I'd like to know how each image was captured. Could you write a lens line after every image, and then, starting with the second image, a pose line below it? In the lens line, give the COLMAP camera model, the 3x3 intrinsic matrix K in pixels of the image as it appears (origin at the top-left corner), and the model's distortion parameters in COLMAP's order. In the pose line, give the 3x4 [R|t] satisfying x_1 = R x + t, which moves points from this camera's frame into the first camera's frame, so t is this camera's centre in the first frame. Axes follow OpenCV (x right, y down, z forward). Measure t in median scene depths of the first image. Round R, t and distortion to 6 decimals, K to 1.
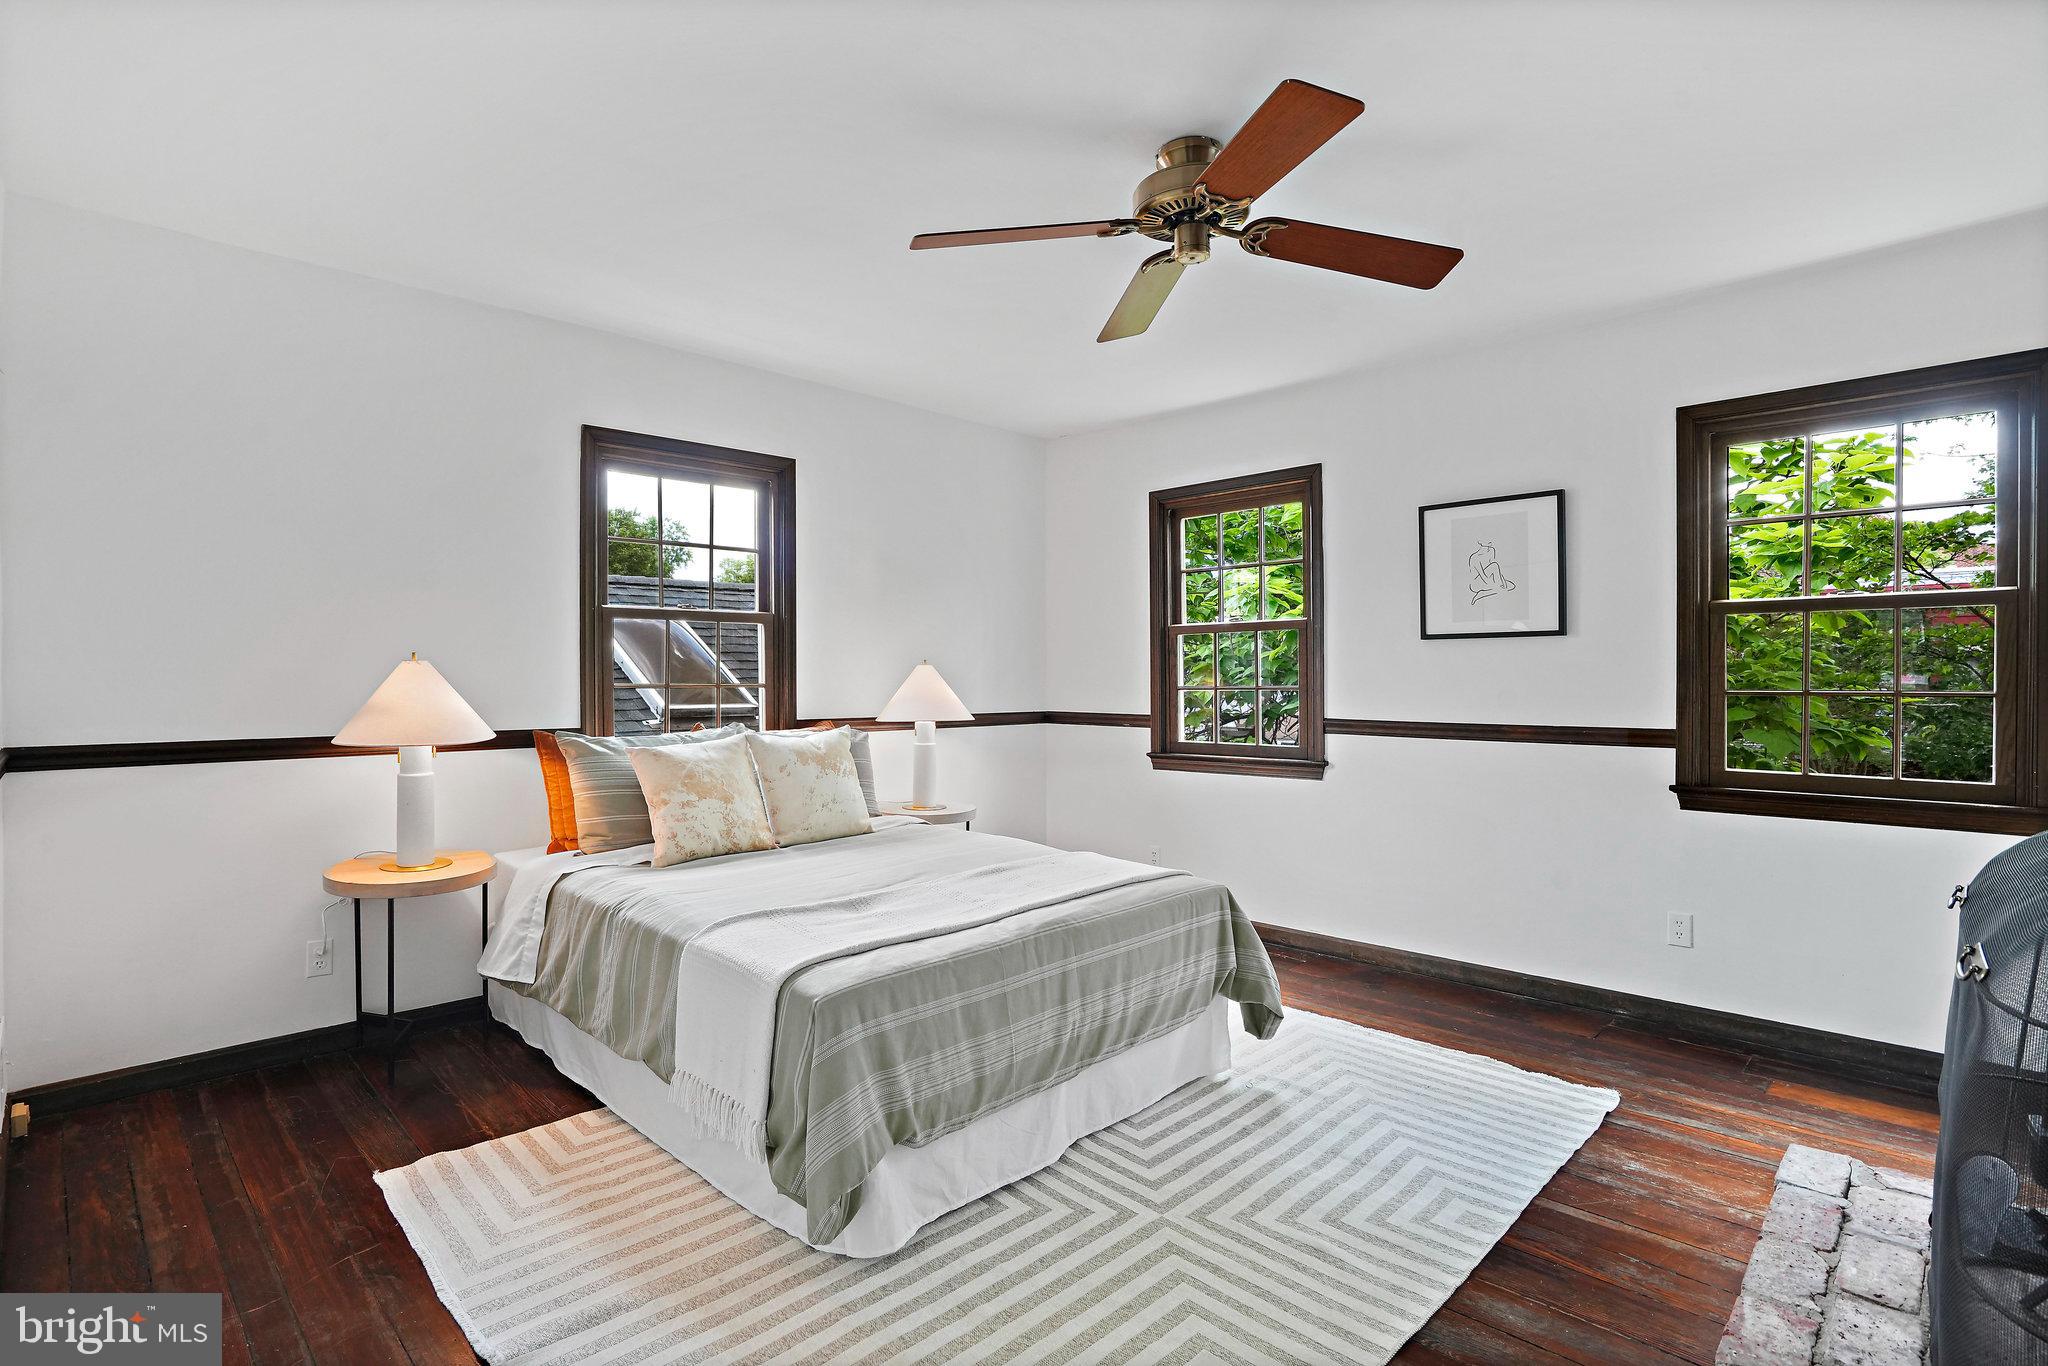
lens RADIAL K [[991.2, 0, 1008.6], [0, 991.2, 674.4], [0, 0, 1]] dist [-0.078223, 0.027013]
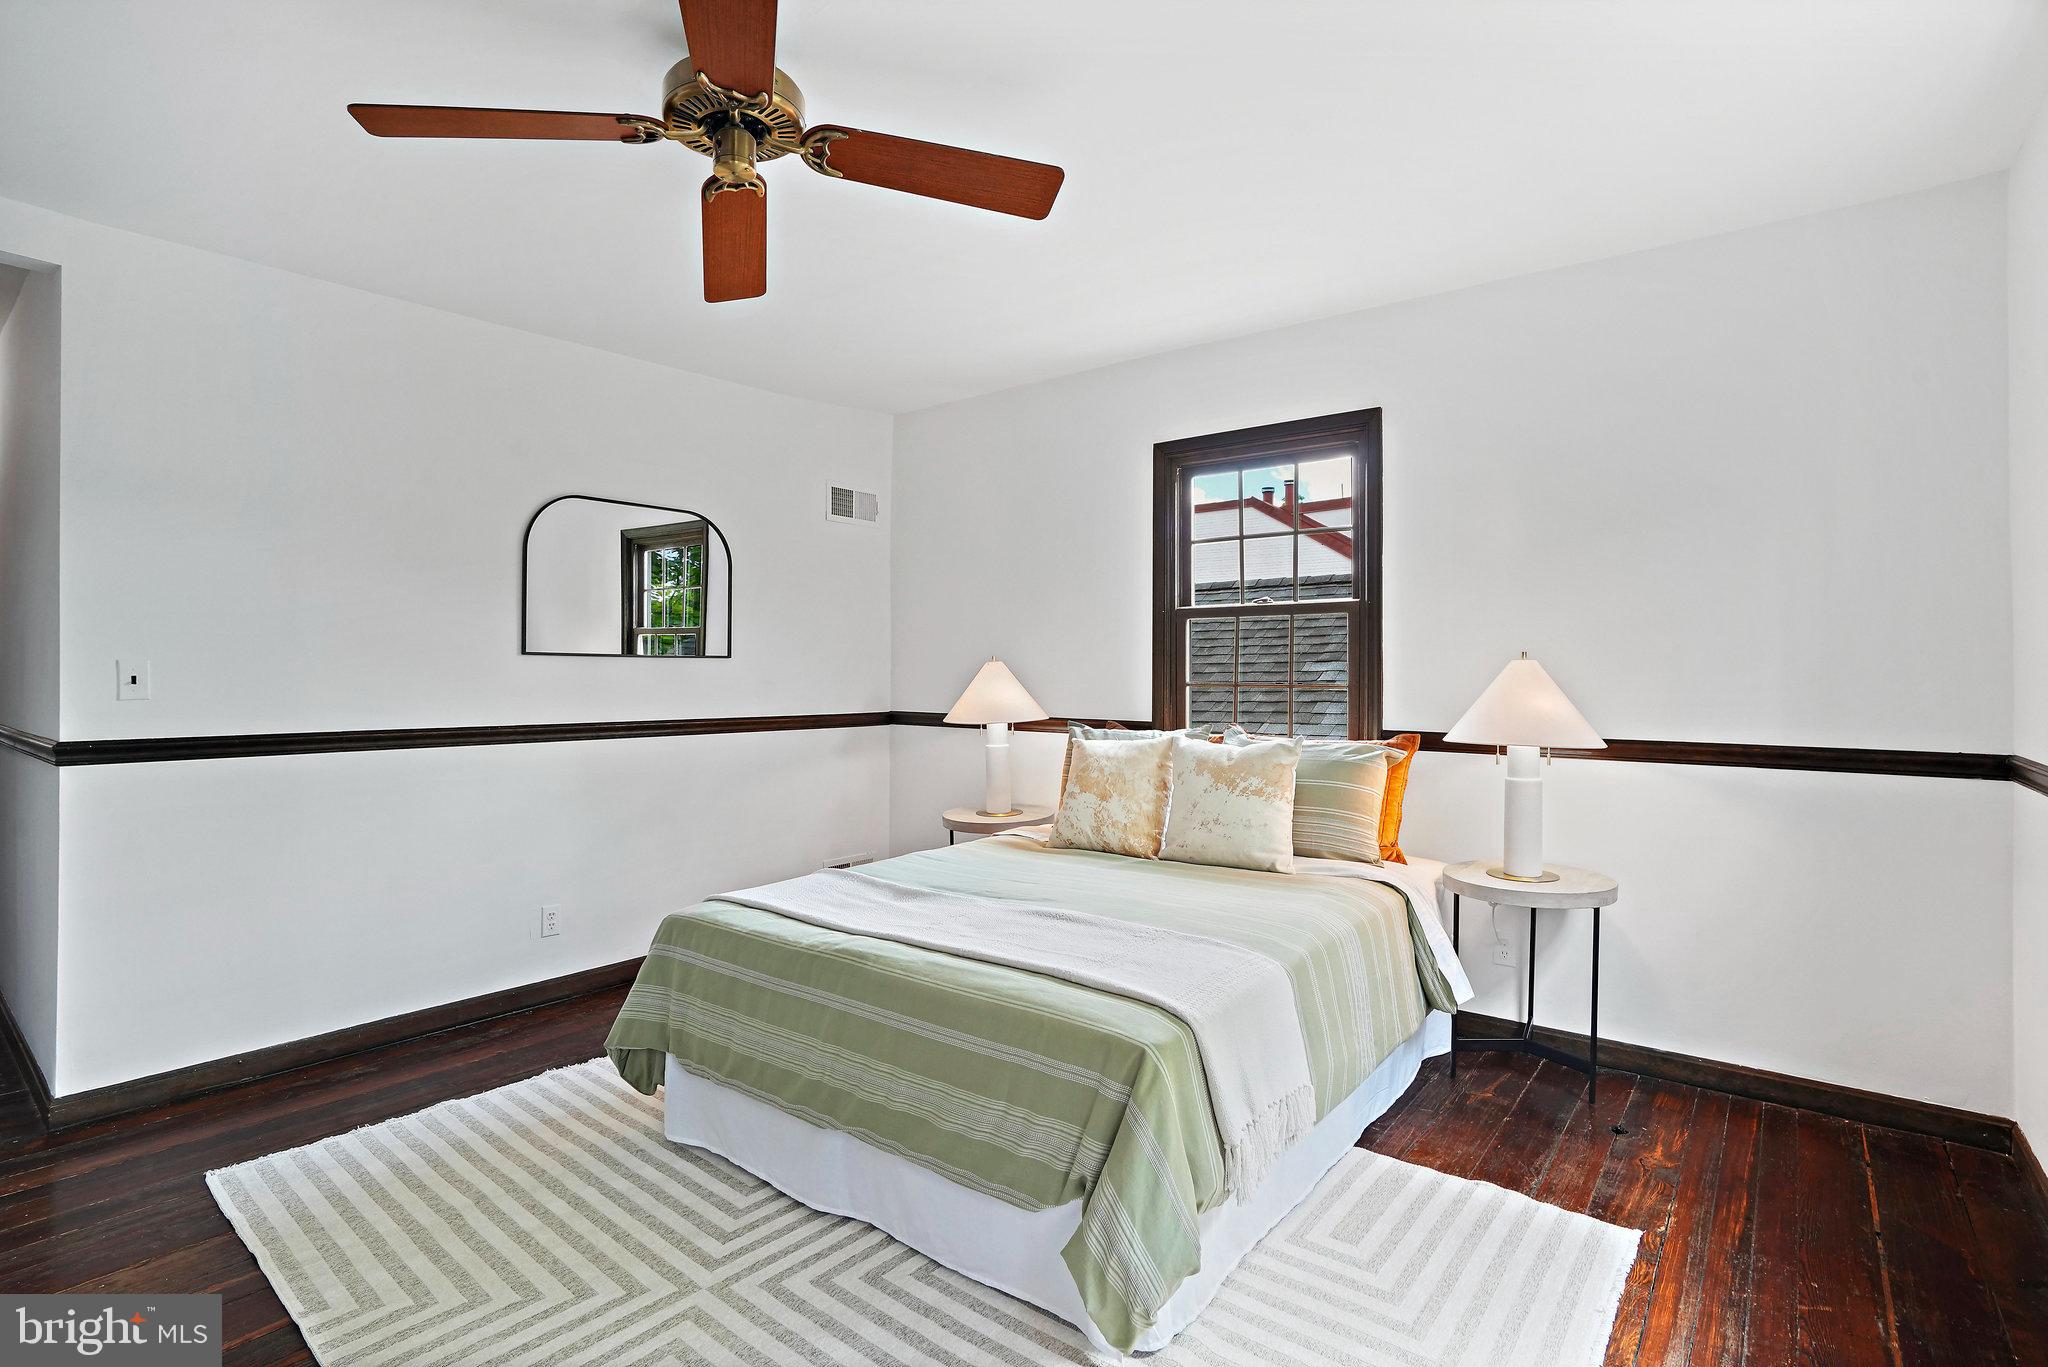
lens RADIAL K [[991.2, 0, 1008.6], [0, 991.2, 674.9], [0, 0, 1]] dist [-0.078223, 0.027013]
pose [[0.110786, 0.000232, -0.993844, 0.845172], [-0.005025, 0.999987, -0.000327, 0.004149], [0.993832, 0.005030, 0.110786, 0.948584]]
